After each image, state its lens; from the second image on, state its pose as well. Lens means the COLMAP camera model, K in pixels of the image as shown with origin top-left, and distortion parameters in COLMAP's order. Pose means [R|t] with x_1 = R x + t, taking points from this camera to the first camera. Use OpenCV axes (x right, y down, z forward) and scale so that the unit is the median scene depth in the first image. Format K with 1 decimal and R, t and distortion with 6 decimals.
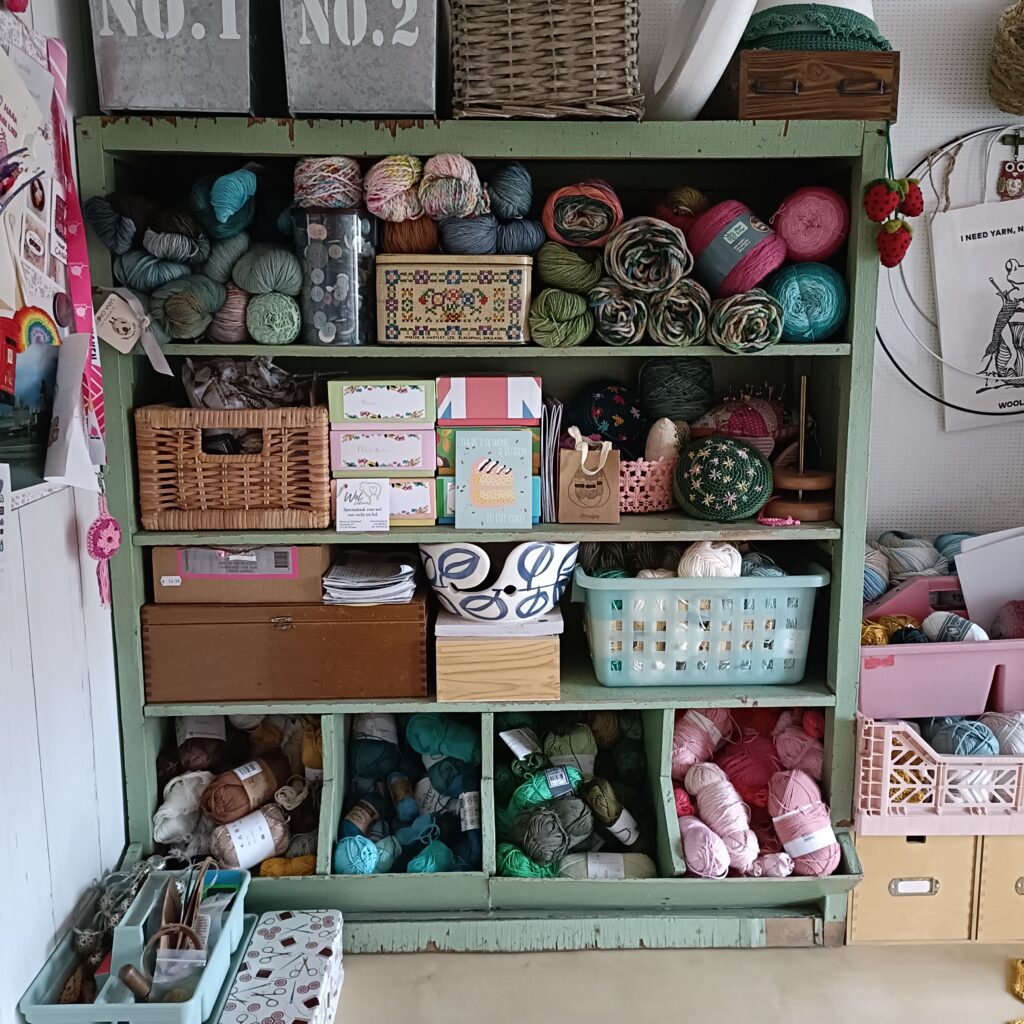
lens RADIAL K [[976.2, 0, 510.9], [0, 976.2, 500.6], [0, 0, 1]] dist [0.058192, -0.049498]
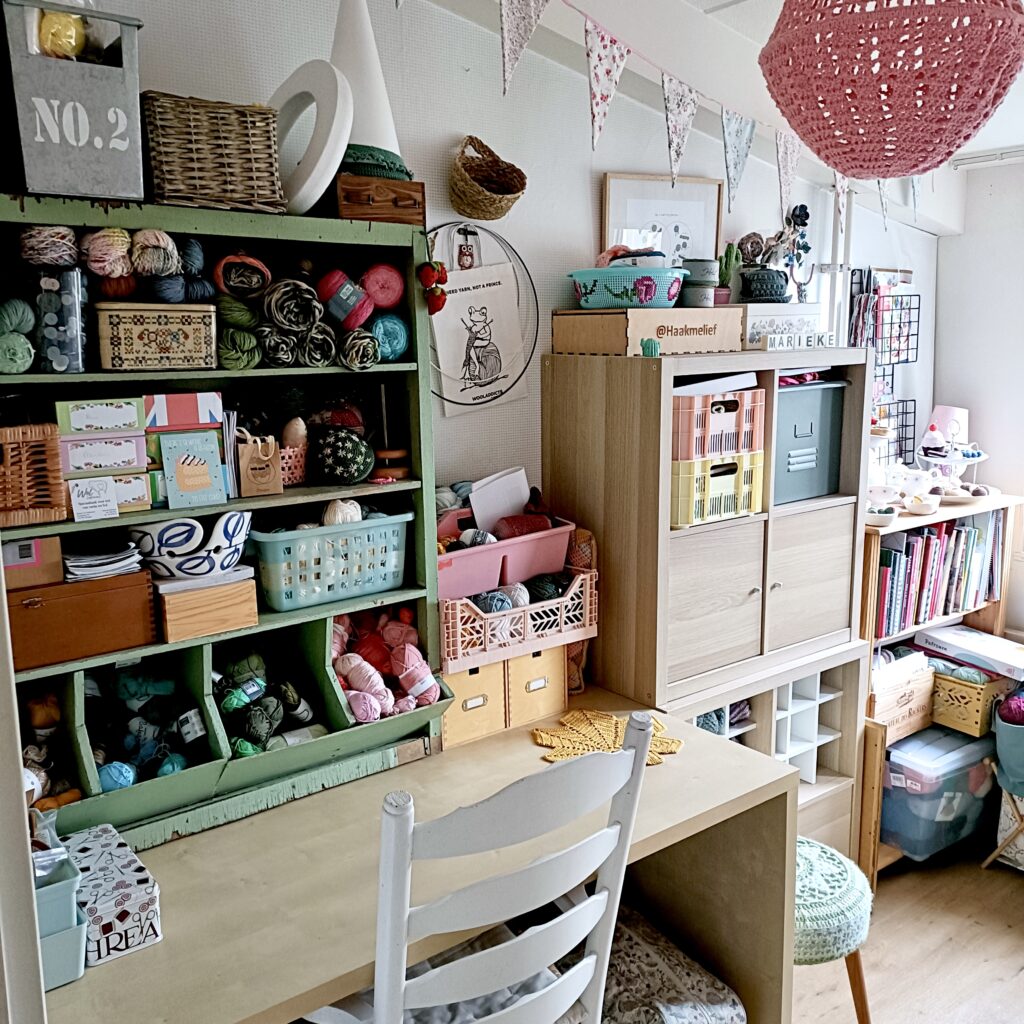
lens RADIAL K [[976.2, 0, 510.9], [0, 976.2, 500.6], [0, 0, 1]] dist [0.058192, -0.049498]
pose [[0.801213, -0.108726, 0.588419, -0.465490], [0.113460, 0.993119, 0.029013, 0.030909], [-0.587524, 0.043516, 0.808036, -0.338797]]
